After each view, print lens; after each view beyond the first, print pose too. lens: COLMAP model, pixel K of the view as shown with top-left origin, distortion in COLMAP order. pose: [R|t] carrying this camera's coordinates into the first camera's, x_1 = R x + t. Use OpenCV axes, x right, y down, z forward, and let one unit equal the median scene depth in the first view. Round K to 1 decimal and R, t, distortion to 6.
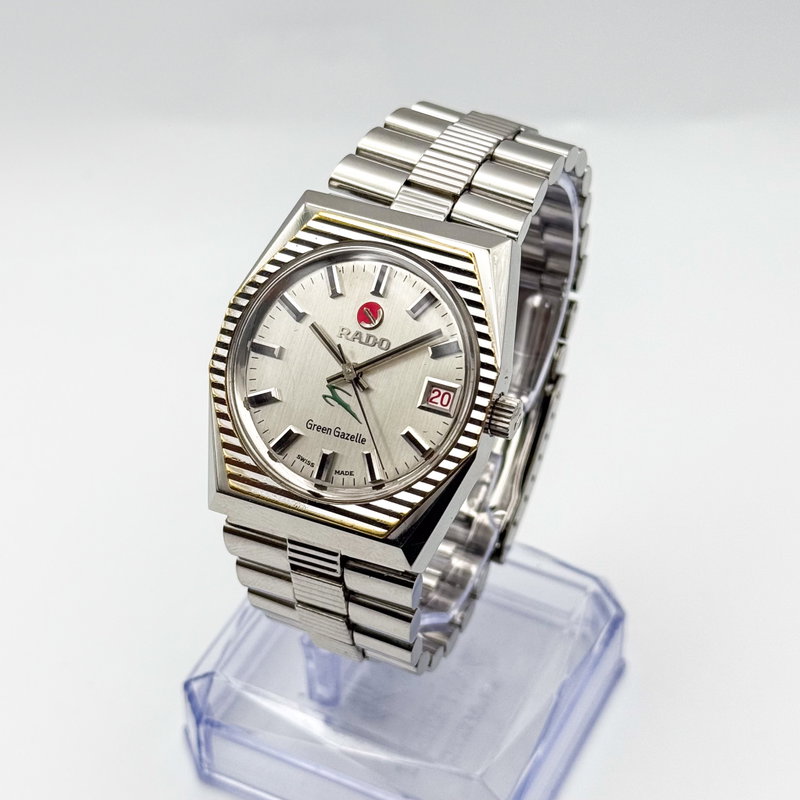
lens RADIAL K [[1943.0, 0, 400.0], [0, 1943.0, 400.0], [0, 0, 1]] dist [0.030704, 0.120430]
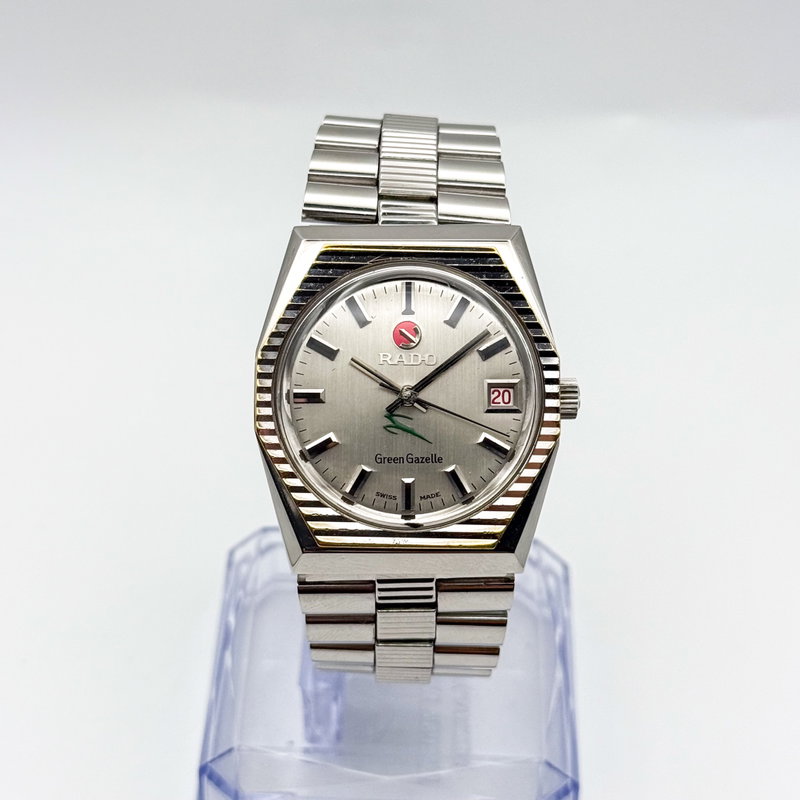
lens RADIAL K [[1943.0, 0, 400.0], [0, 1943.0, 400.0], [0, 0, 1]] dist [0.030704, 0.120430]
pose [[0.912322, -0.259598, 0.316666, -0.332142], [0.256836, 0.965097, 0.051222, -0.062036], [-0.318911, 0.034601, 0.947153, 0.074003]]
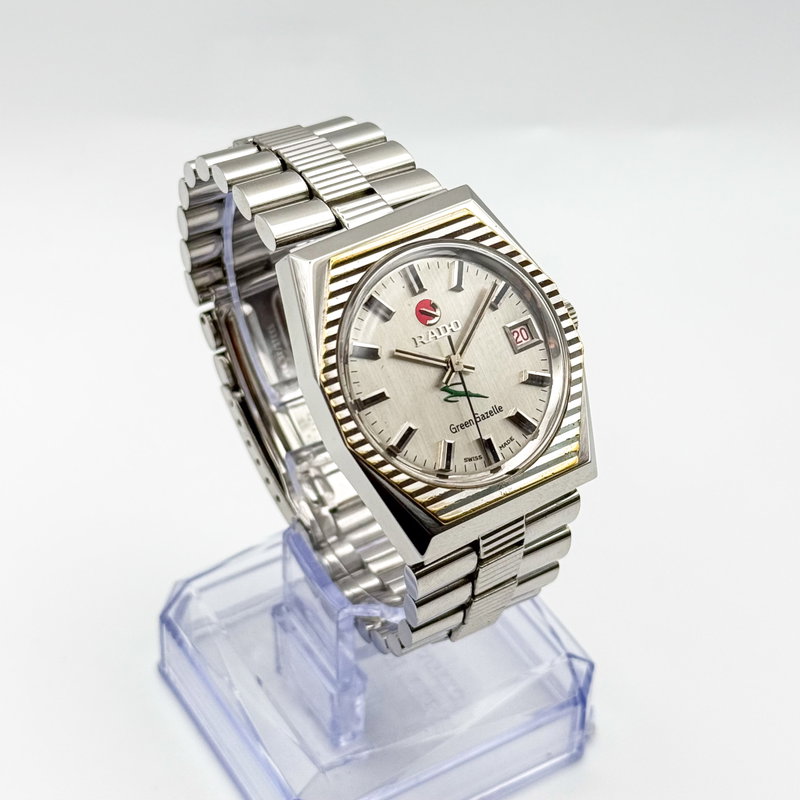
lens RADIAL K [[1943.0, 0, 400.0], [0, 1943.0, 400.0], [0, 0, 1]] dist [0.030704, 0.120430]
pose [[0.539917, -0.545745, 0.640821, -0.705425], [0.543771, 0.807283, 0.229362, -0.248723], [-0.642498, 0.224623, 0.732626, 0.253947]]
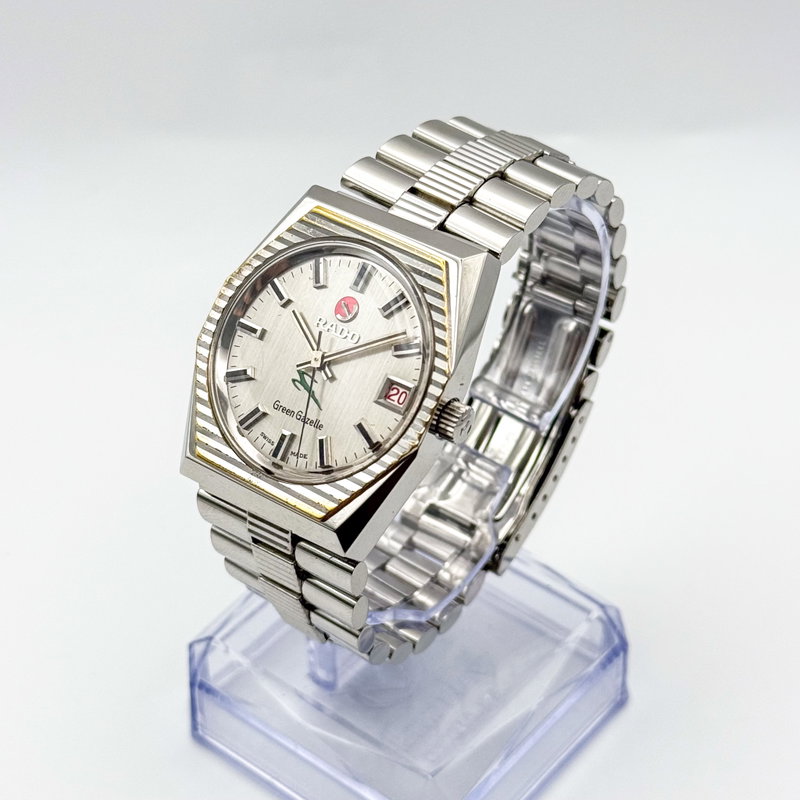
lens RADIAL K [[1943.0, 0, 400.0], [0, 1943.0, 400.0], [0, 0, 1]] dist [0.030704, 0.120430]
pose [[0.975904, 0.131290, -0.174280, 0.198353], [-0.134351, 0.990917, -0.005833, 0.006924], [0.171931, 0.029107, 0.984679, -0.021962]]
